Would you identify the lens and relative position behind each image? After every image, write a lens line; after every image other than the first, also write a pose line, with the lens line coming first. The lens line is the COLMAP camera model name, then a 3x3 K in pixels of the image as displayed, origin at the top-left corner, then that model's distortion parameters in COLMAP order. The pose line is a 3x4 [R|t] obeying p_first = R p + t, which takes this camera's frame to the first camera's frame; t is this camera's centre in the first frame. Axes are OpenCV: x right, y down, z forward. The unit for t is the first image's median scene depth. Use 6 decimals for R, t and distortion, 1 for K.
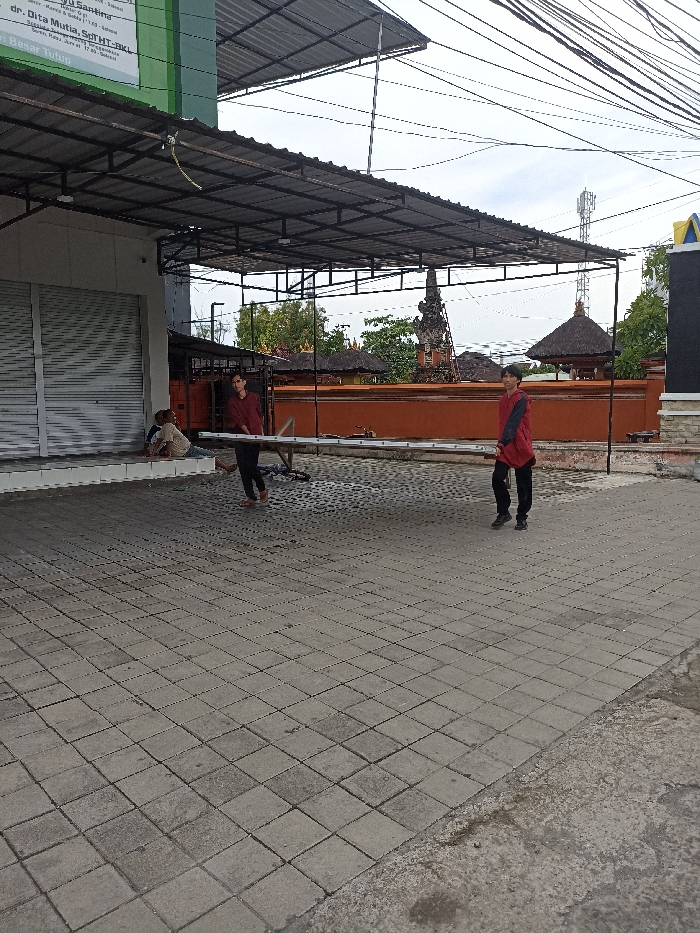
lens RADIAL K [[642.3, 0, 349.6], [0, 642.3, 480.6], [0, 0, 1]] dist [-0.000087, -0.041582]
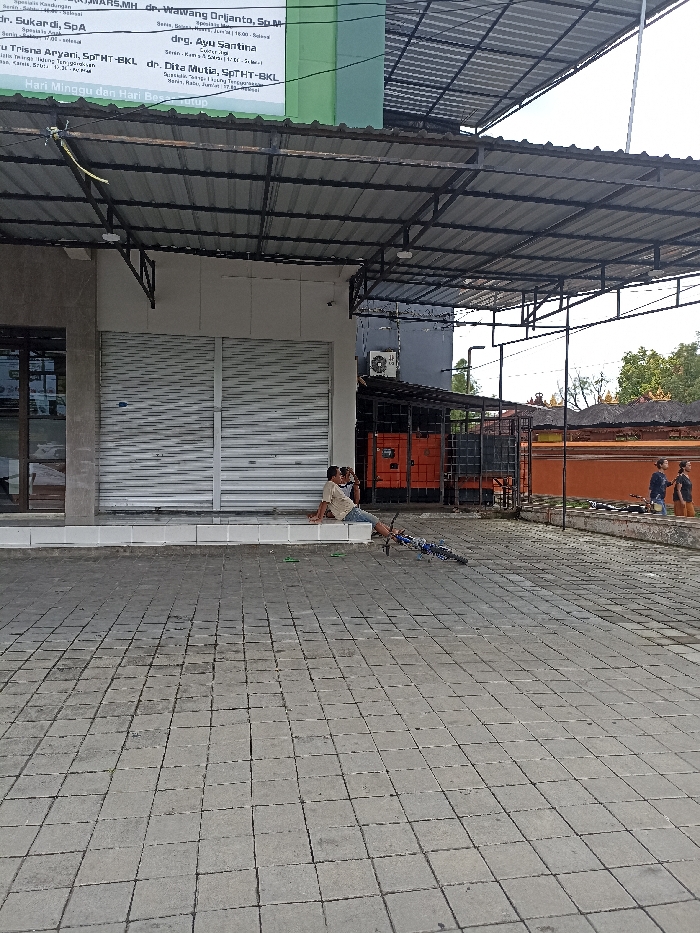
lens RADIAL K [[660.1, 0, 351.2], [0, 660.1, 464.9], [0, 0, 1]] dist [0.040390, -0.049843]
pose [[0.822596, 0.022458, -0.568183, 0.218966], [-0.086174, 0.992602, -0.085525, -0.032034], [0.562059, 0.119315, 0.818446, 0.235936]]
